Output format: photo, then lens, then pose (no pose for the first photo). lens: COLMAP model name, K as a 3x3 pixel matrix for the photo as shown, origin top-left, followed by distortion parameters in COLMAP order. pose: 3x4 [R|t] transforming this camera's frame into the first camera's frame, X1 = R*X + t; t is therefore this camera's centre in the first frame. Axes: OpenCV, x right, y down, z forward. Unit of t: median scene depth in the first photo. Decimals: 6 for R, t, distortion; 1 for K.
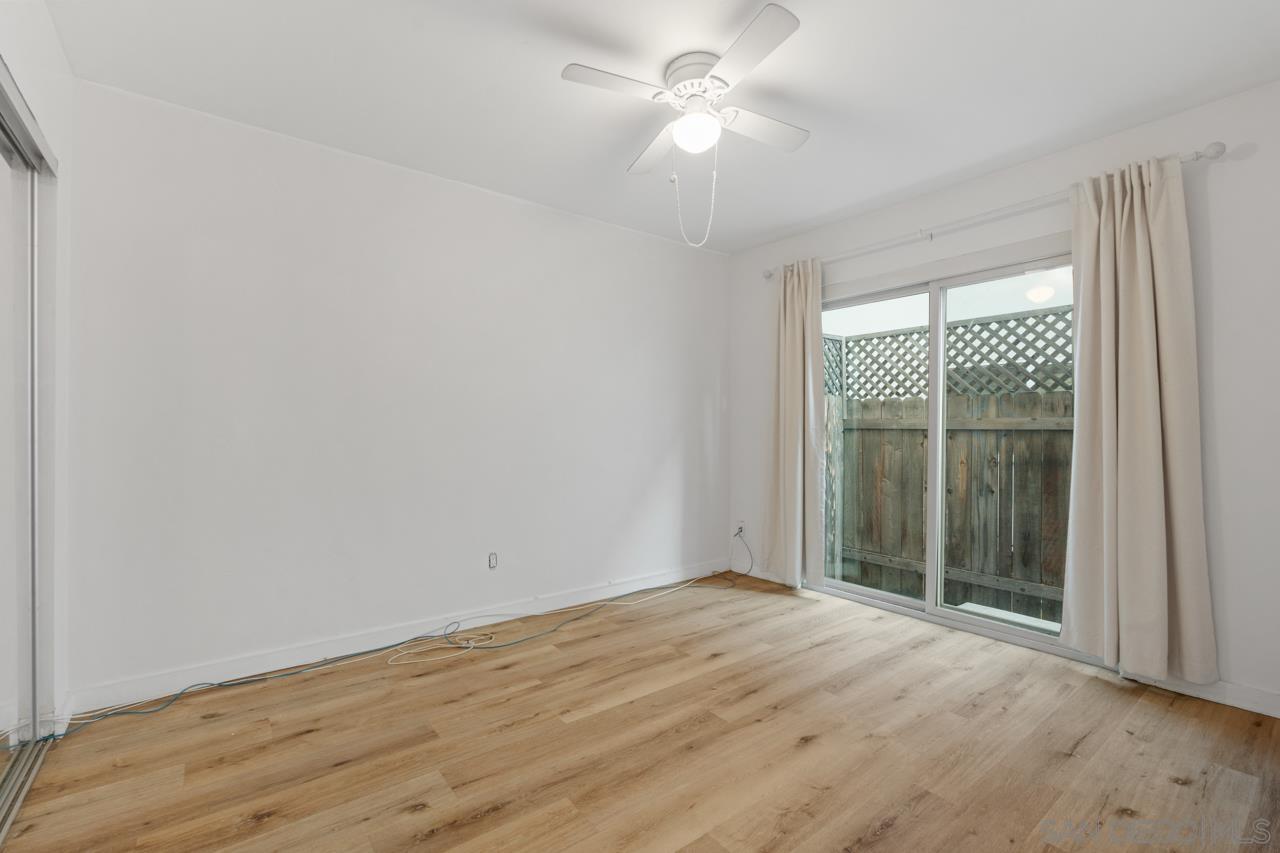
lens RADIAL K [[557.3, 0, 638.5], [0, 557.3, 427.6], [0, 0, 1]] dist [-0.002251, -0.000448]
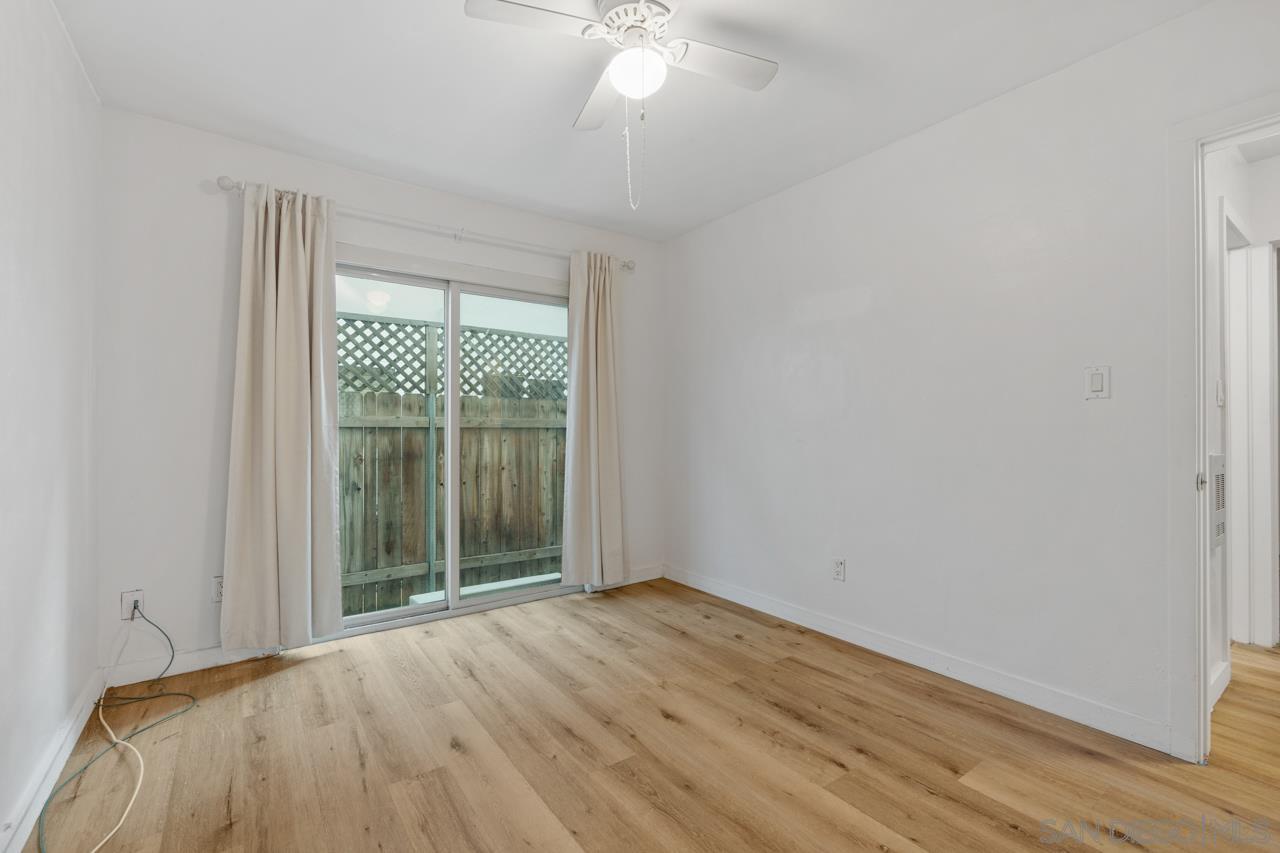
lens RADIAL K [[557.3, 0, 638.5], [0, 557.3, 427.6], [0, 0, 1]] dist [-0.002251, -0.000448]
pose [[0.031814, -0.002374, 0.999491, -0.490368], [-0.004057, 0.999989, 0.002505, 0.000207], [-0.999486, -0.004135, 0.031804, 0.648591]]
